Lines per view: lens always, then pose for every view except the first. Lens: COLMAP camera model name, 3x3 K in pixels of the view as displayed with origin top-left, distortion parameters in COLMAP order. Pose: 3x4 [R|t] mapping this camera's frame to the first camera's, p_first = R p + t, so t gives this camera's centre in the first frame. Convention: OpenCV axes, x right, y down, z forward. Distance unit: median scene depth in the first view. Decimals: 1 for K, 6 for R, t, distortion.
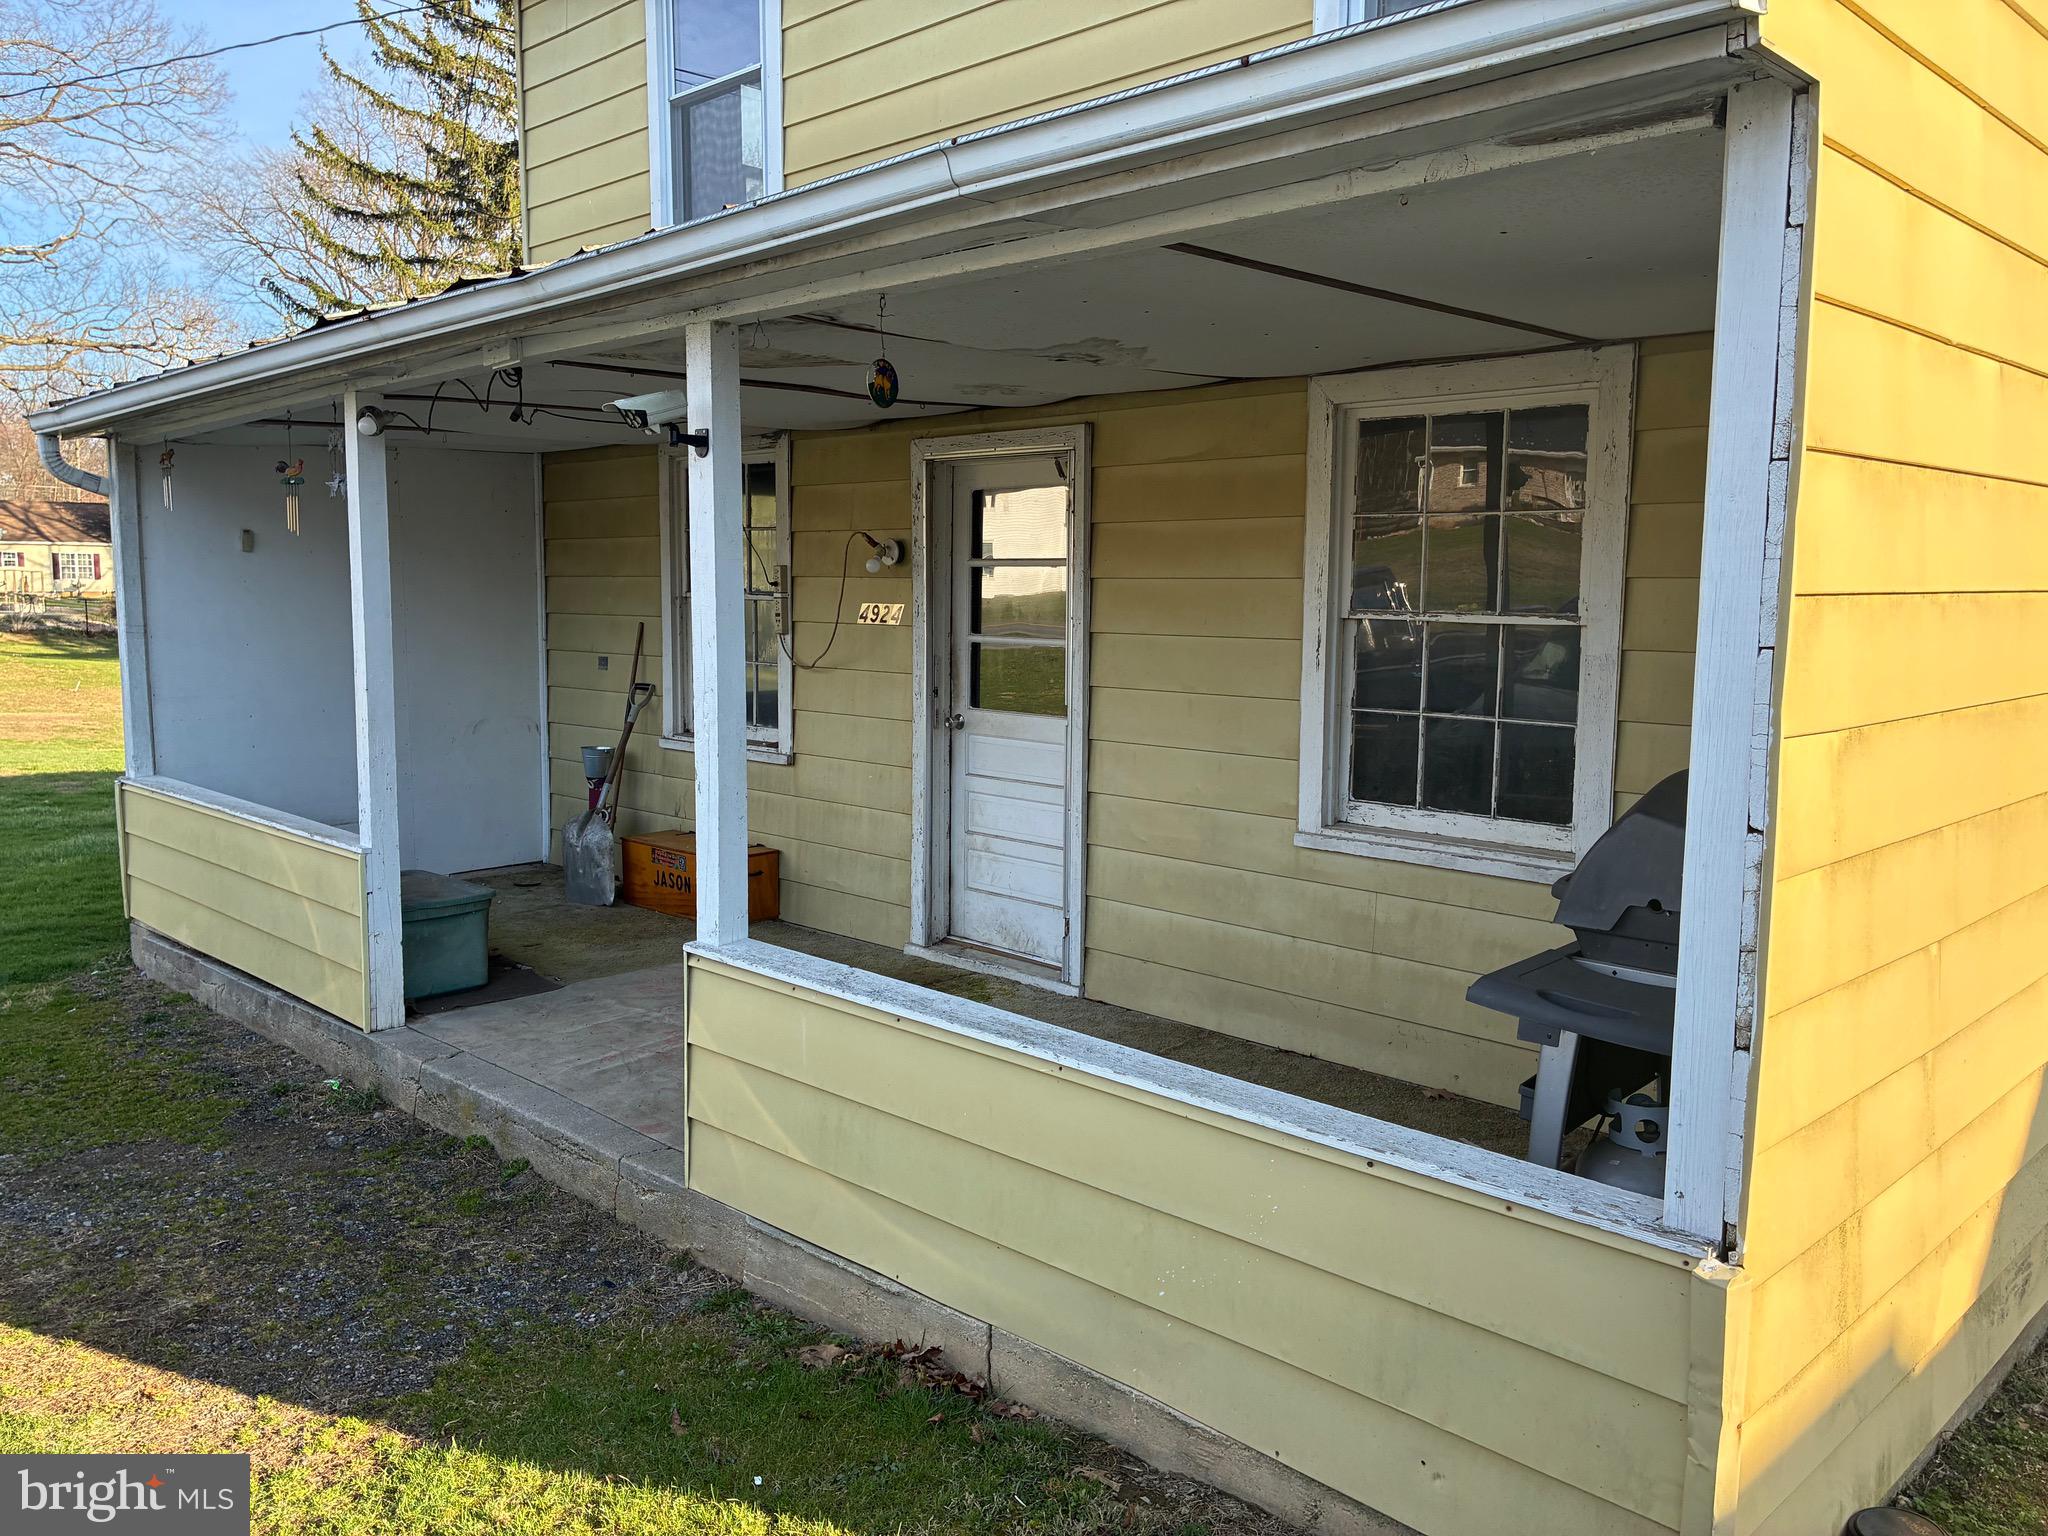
lens RADIAL K [[1548.9, 0, 1019.8], [0, 1548.9, 779.8], [0, 0, 1]] dist [0.047054, -0.055158]
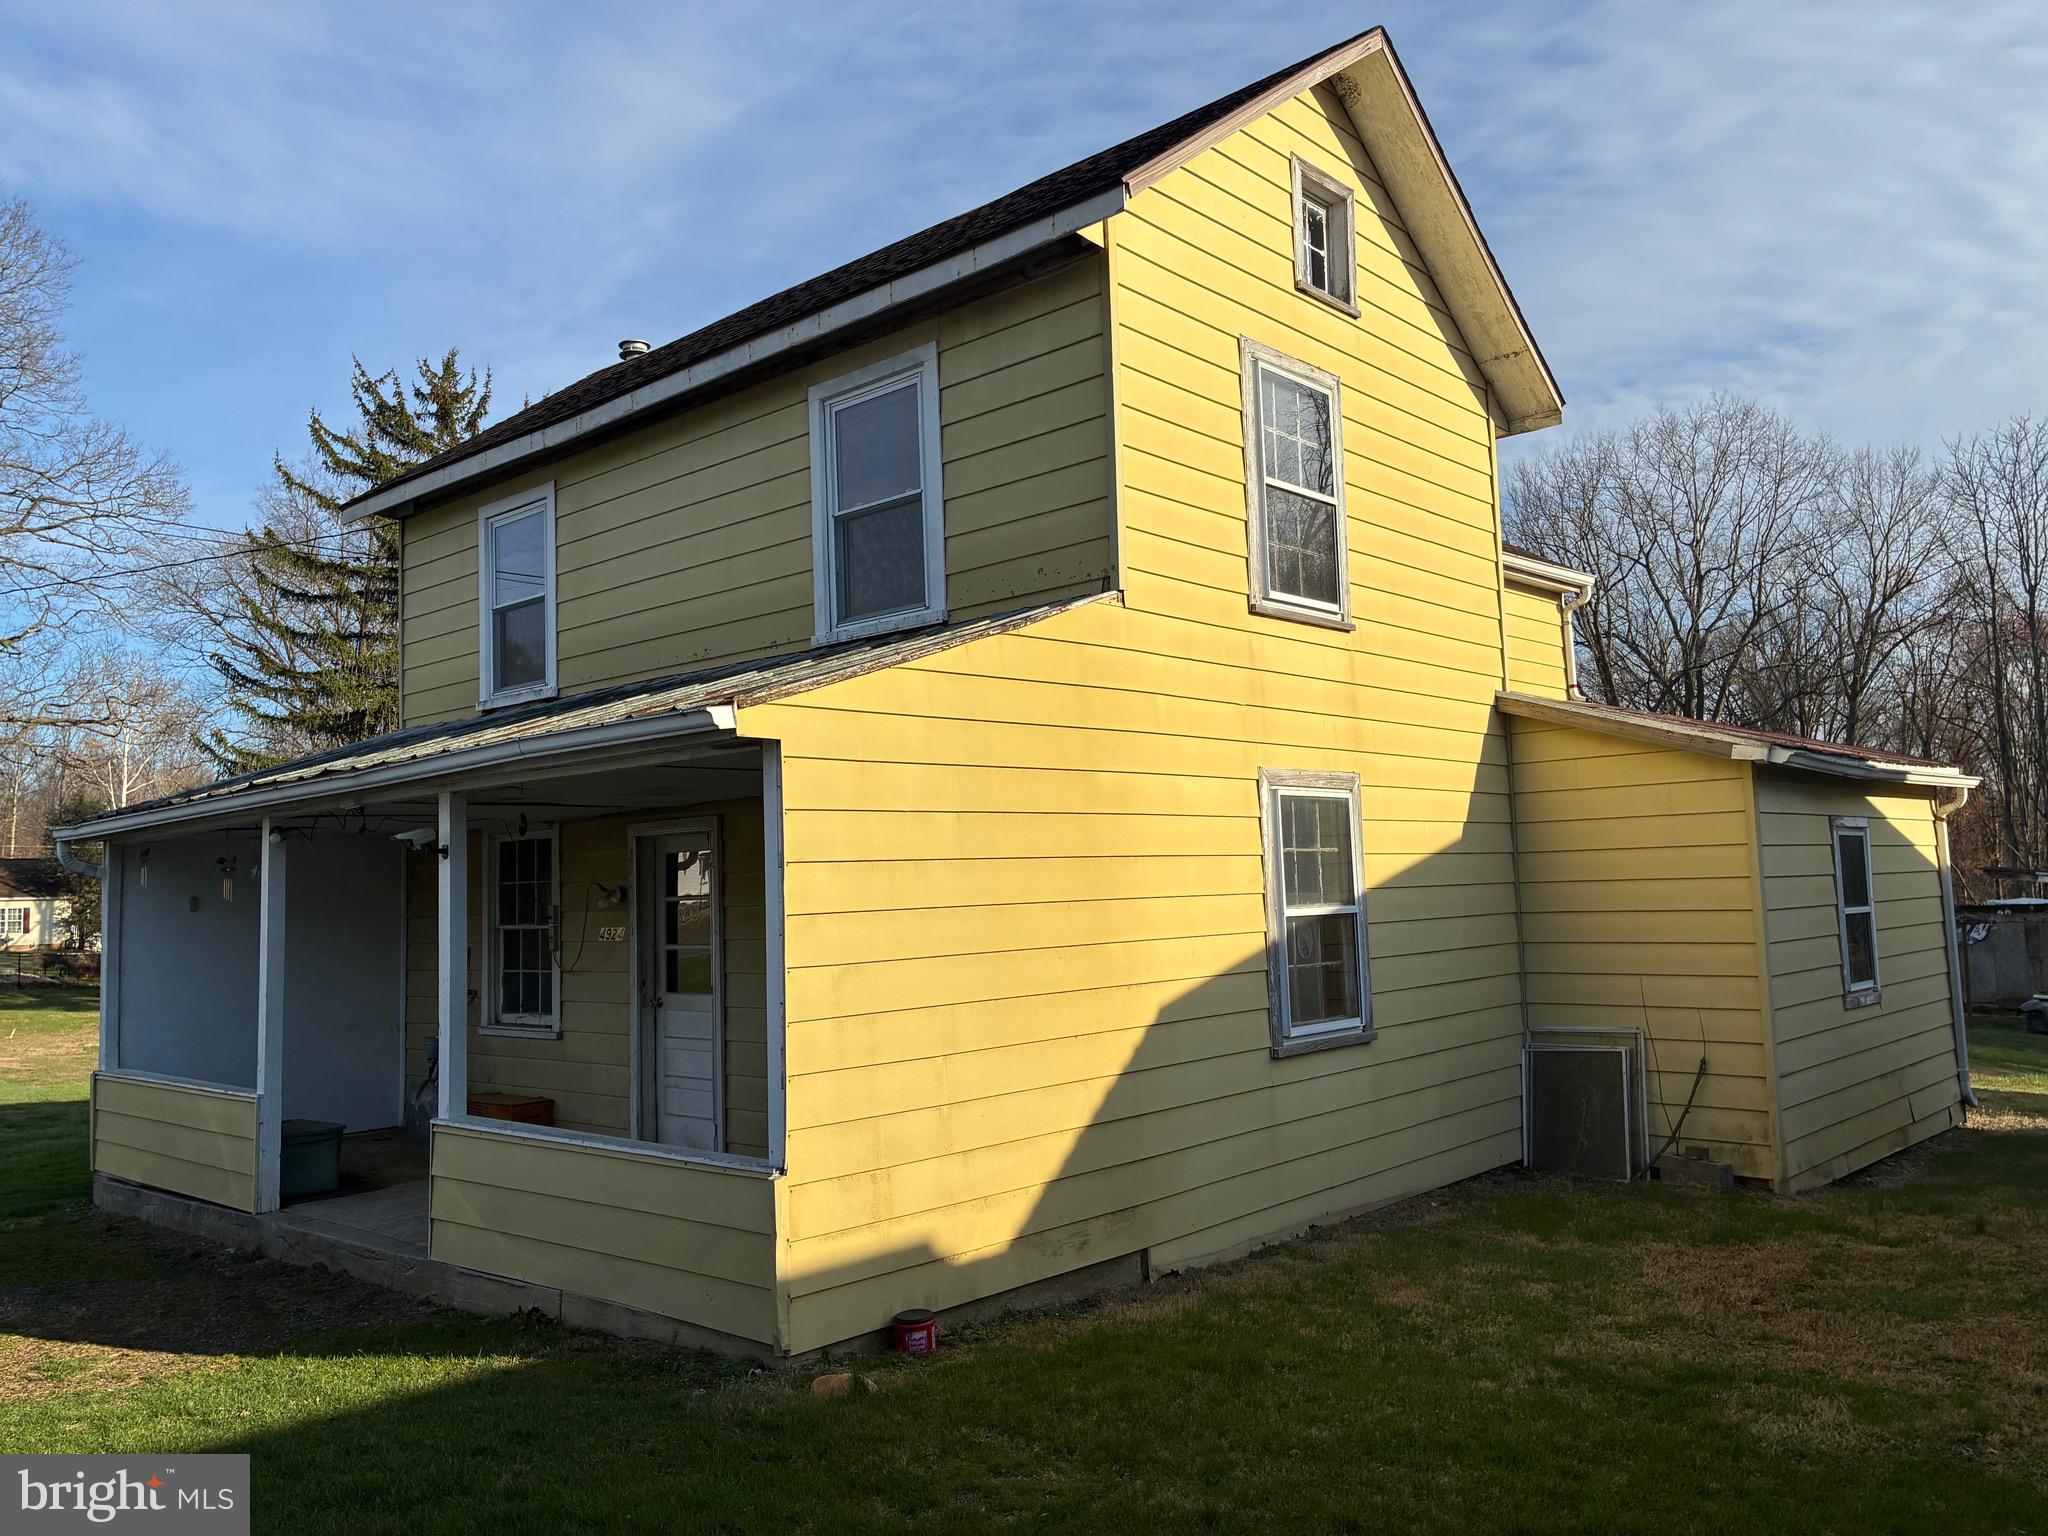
lens RADIAL K [[1548.9, 0, 1028.9], [0, 1548.9, 772.0], [0, 0, 1]] dist [0.047054, -0.055158]
pose [[0.998256, -0.037221, 0.045818, 0.266006], [0.045770, 0.978201, -0.202552, 0.068769], [-0.037280, 0.204295, 0.978199, -0.577667]]
